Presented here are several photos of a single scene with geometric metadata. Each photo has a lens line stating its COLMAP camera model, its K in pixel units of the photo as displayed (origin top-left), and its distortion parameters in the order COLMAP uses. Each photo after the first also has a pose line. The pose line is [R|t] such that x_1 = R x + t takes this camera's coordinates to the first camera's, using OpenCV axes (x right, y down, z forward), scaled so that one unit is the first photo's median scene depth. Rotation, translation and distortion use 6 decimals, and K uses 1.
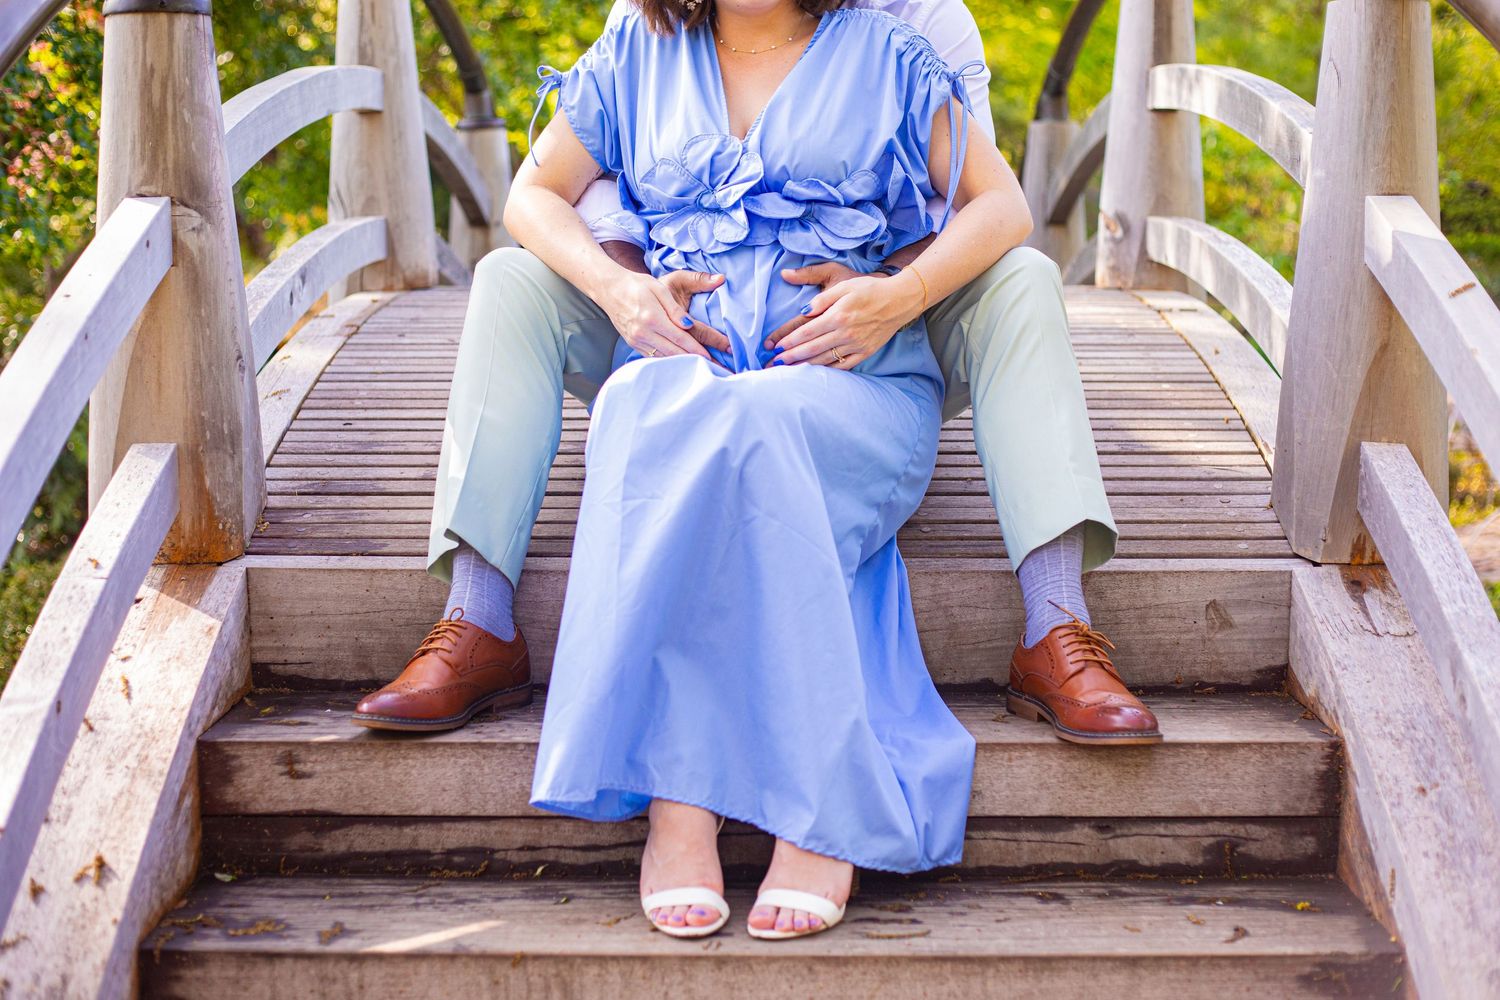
lens RADIAL K [[2178.8, 0, 748.4], [0, 2178.8, 527.1], [0, 0, 1]] dist [-0.096101, -0.077672]
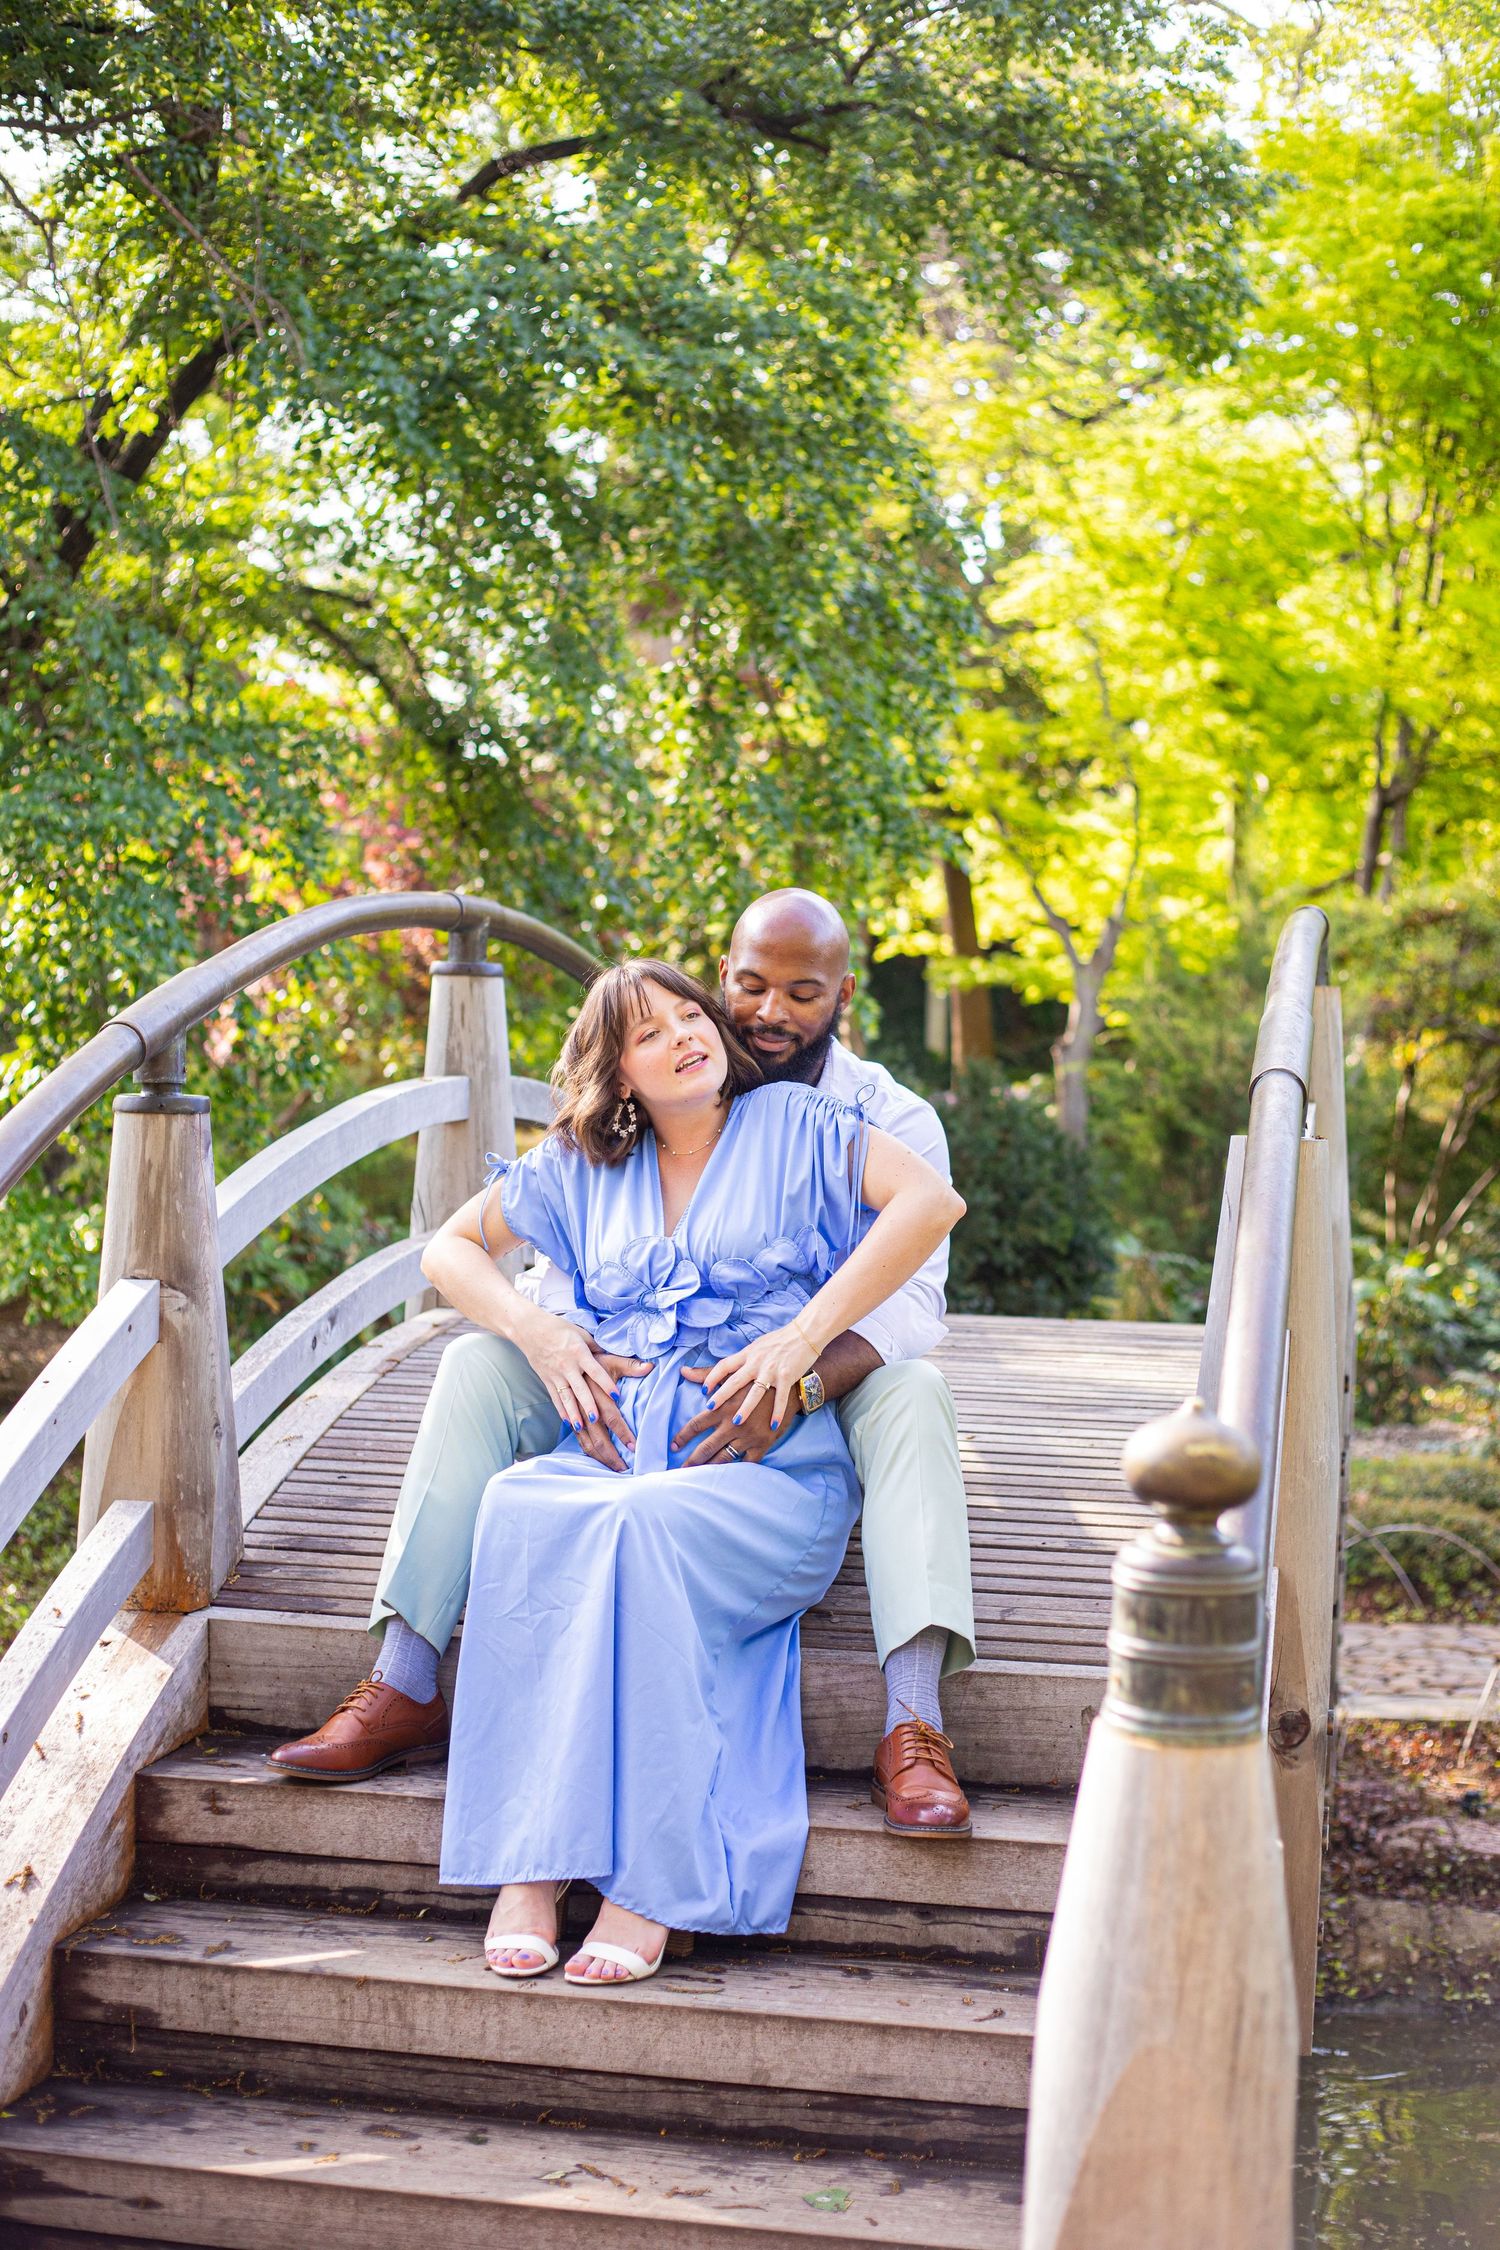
lens RADIAL K [[3111.5, 0, 751.2], [0, 3111.5, 1244.3], [0, 0, 1]] dist [-0.009139, -0.714165]
pose [[0.985792, 0.041769, -0.162696, 0.309898], [-0.054548, 0.995699, -0.074887, -0.072502], [0.158869, 0.082698, 0.983830, -0.559814]]
